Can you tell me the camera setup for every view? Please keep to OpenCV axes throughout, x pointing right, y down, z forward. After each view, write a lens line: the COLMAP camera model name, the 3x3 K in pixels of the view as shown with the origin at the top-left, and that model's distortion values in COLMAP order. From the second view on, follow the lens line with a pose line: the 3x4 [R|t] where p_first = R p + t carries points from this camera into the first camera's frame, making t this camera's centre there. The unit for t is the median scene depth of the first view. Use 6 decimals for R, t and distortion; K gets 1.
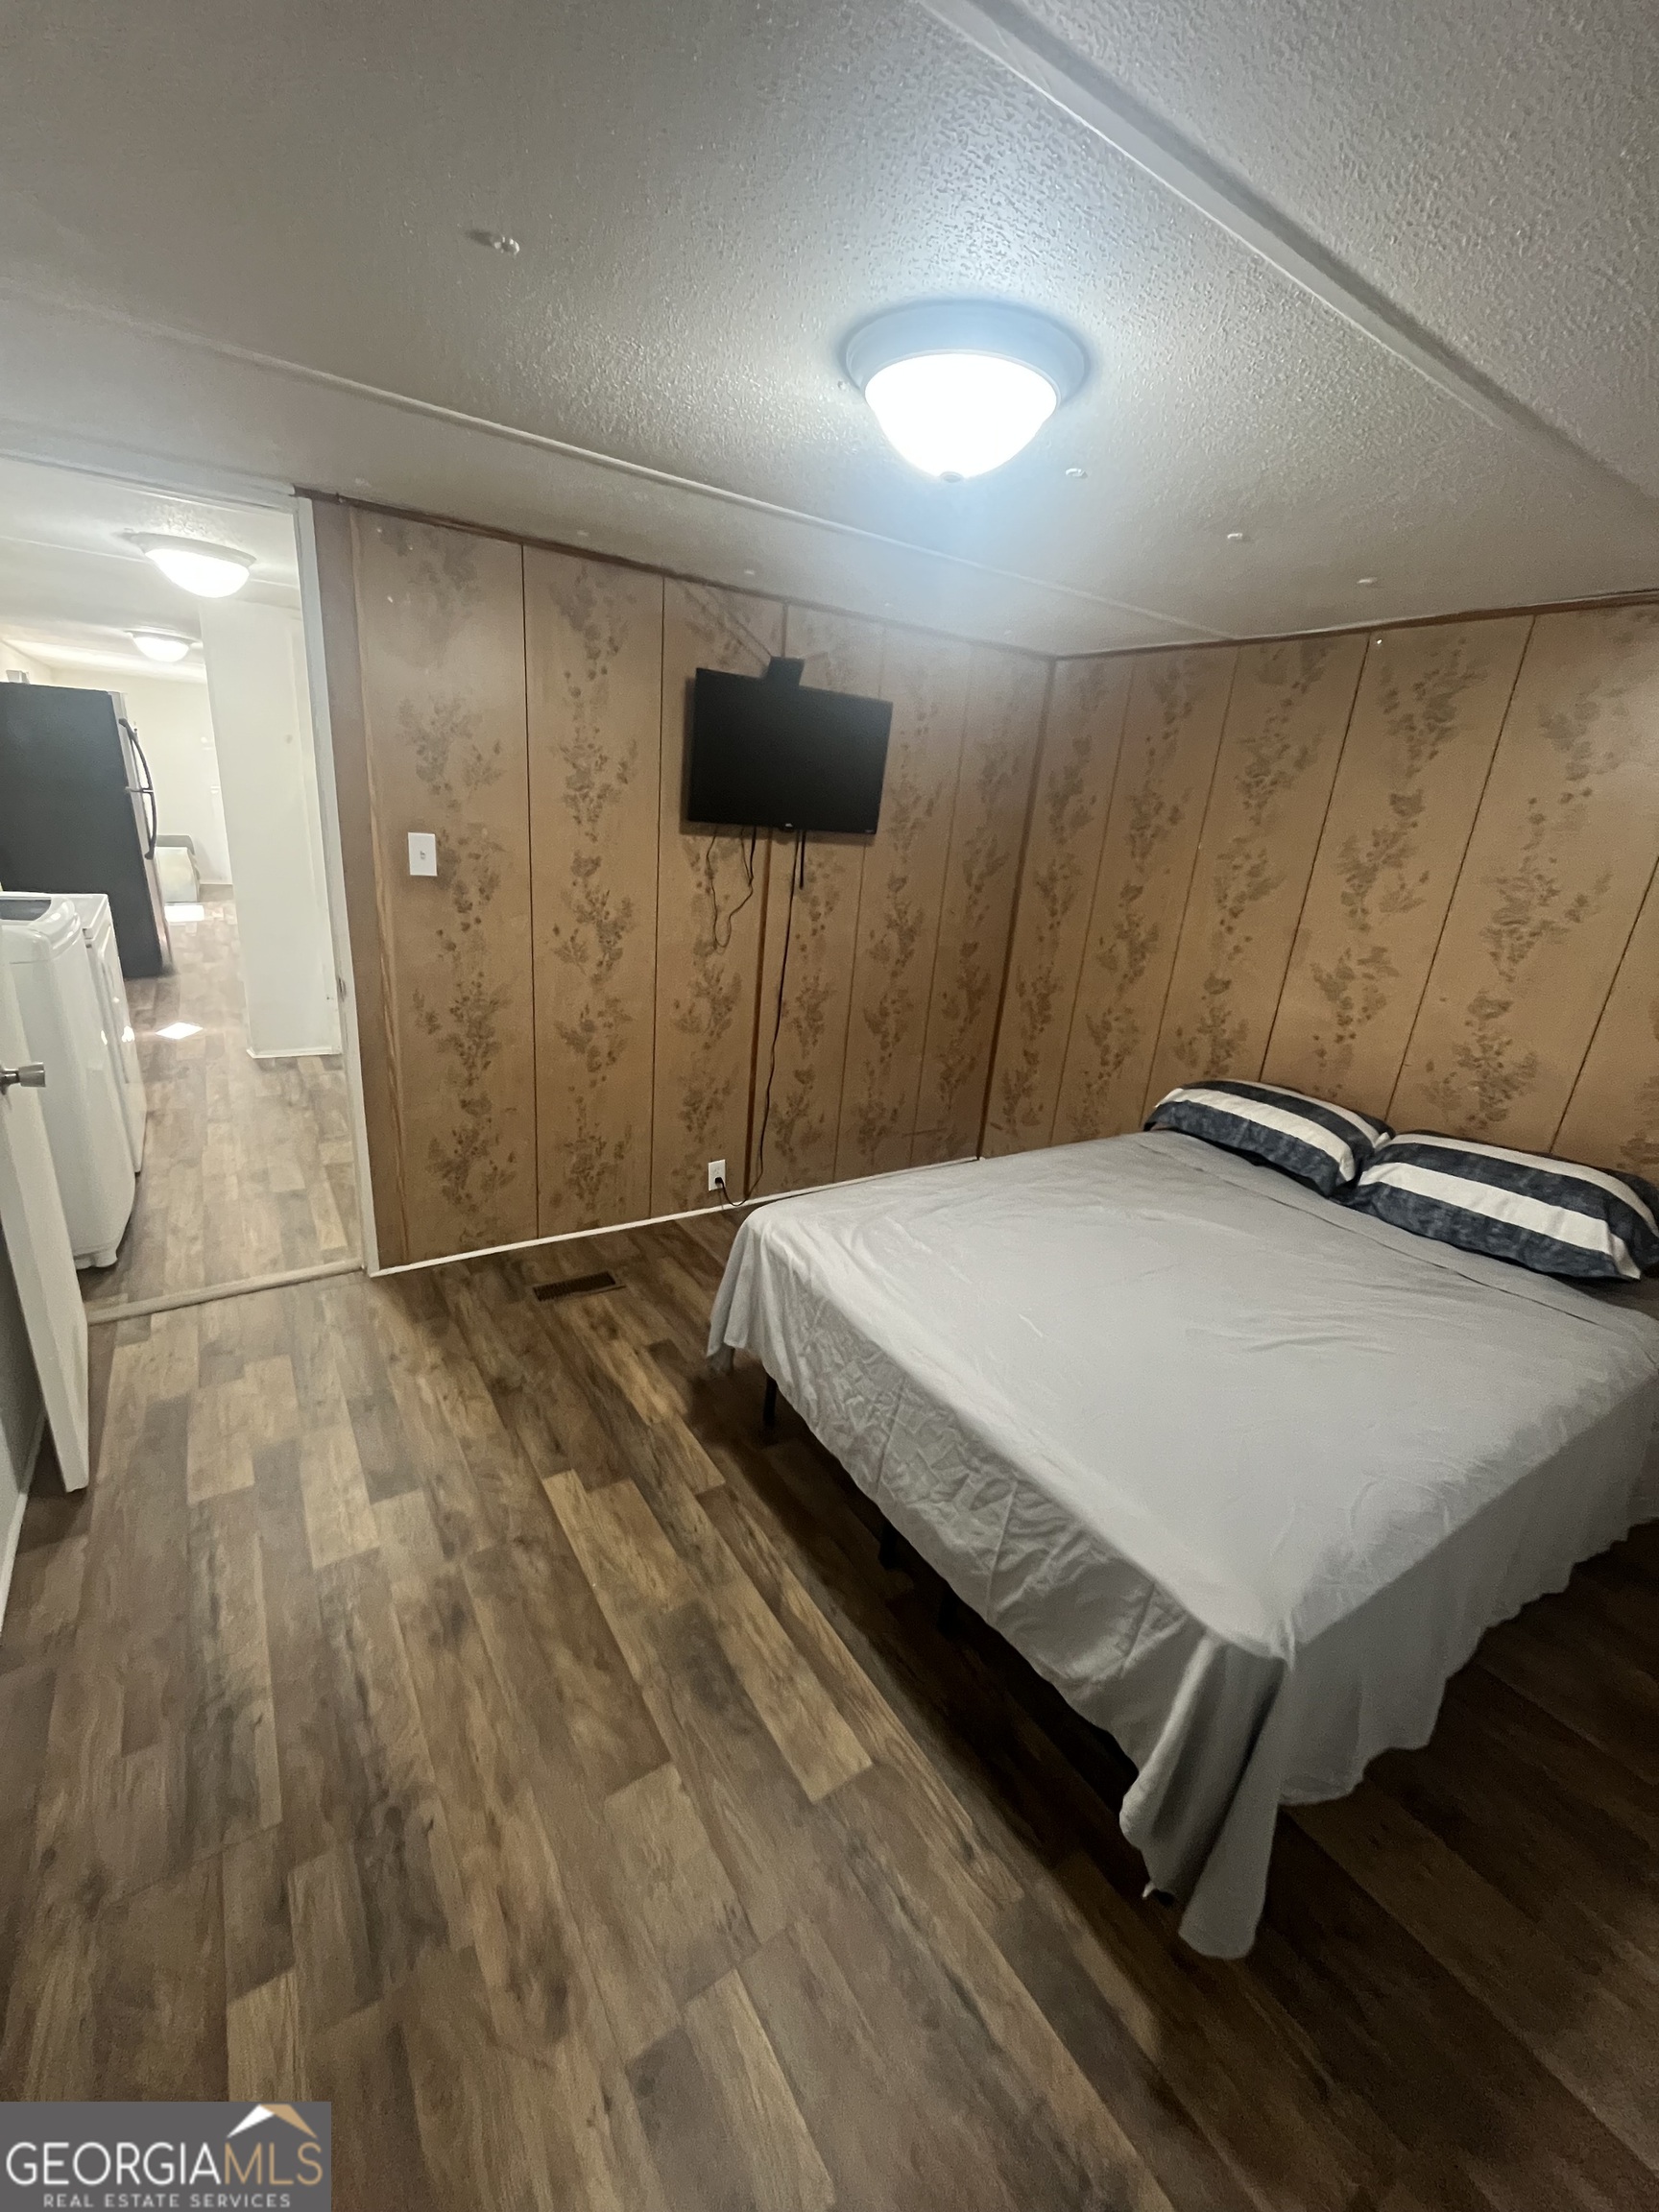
lens RADIAL K [[883.3, 0, 825.9], [0, 883.3, 1098.6], [0, 0, 1]] dist [-0.008974, 0.000078]
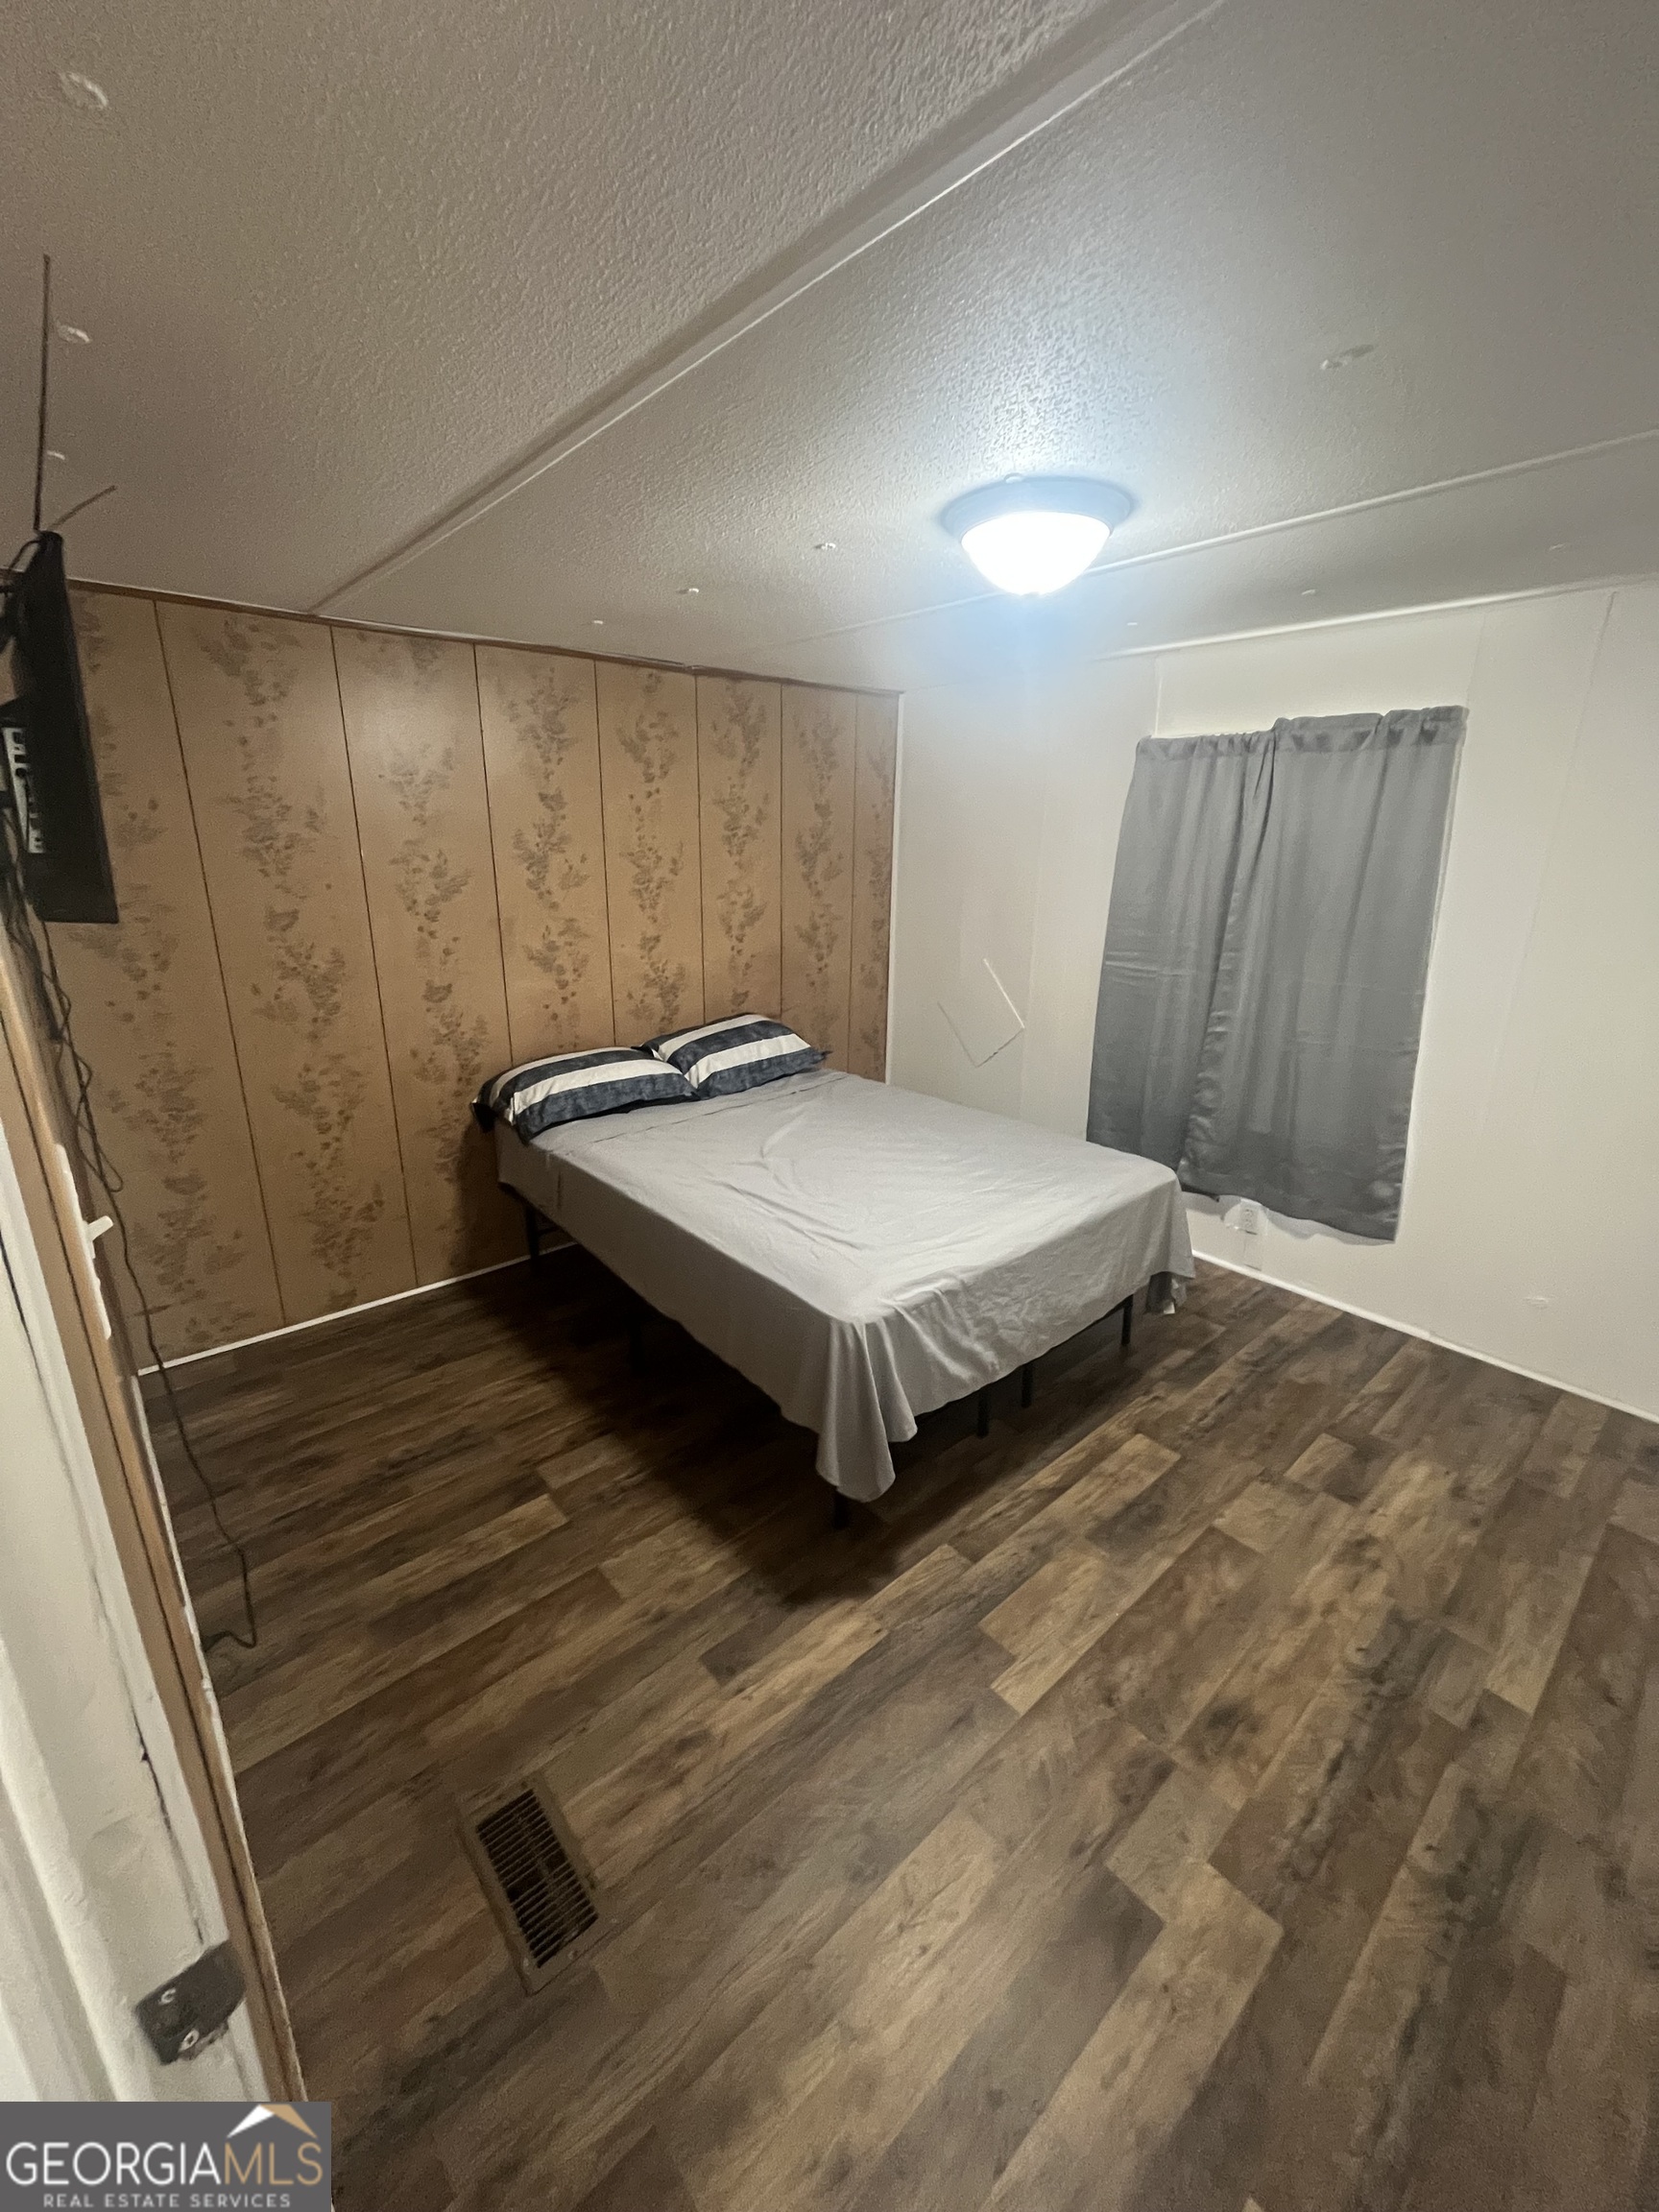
lens RADIAL K [[883.3, 0, 825.9], [0, 883.3, 1098.6], [0, 0, 1]] dist [-0.008974, 0.000078]
pose [[-0.130848, -0.358350, 0.924372, -0.828207], [0.298824, 0.874770, 0.381420, -0.408758], [-0.945295, 0.326133, -0.007379, 0.982491]]
